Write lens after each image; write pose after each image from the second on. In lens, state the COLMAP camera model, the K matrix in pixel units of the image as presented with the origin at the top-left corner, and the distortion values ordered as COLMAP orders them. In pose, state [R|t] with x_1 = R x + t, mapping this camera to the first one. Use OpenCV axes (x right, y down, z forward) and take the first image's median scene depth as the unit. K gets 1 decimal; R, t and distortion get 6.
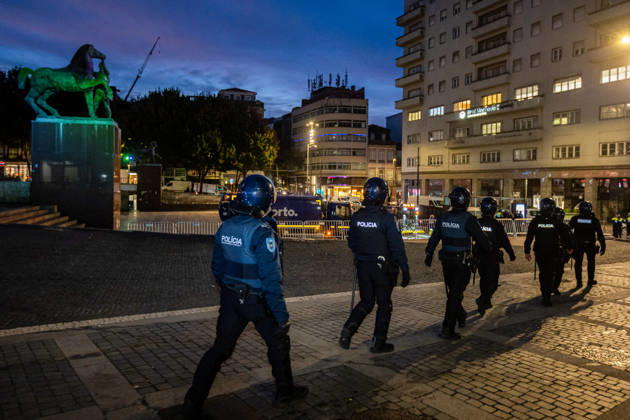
lens RADIAL K [[448.6, 0, 311.3], [0, 448.6, 188.2], [0, 0, 1]] dist [0.001694, 0.000627]
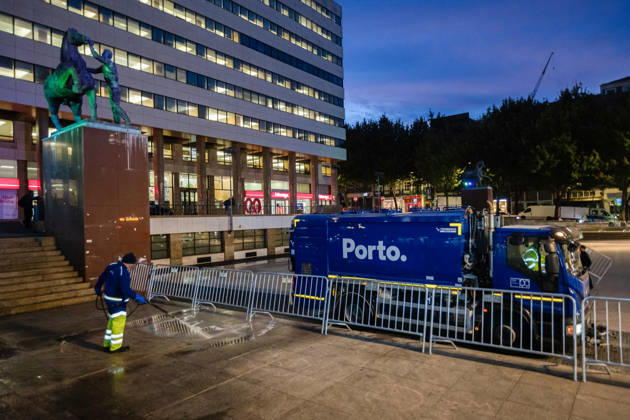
lens RADIAL K [[408.4, 0, 315.0], [0, 408.4, 210.0], [0, 0, 1]] dist [-0.001557, 0.000741]
pose [[0.589270, -0.048373, -0.806487, 0.067160], [0.031488, 0.998823, -0.036902, 0.006755], [0.807323, -0.003650, 0.590099, 0.195503]]
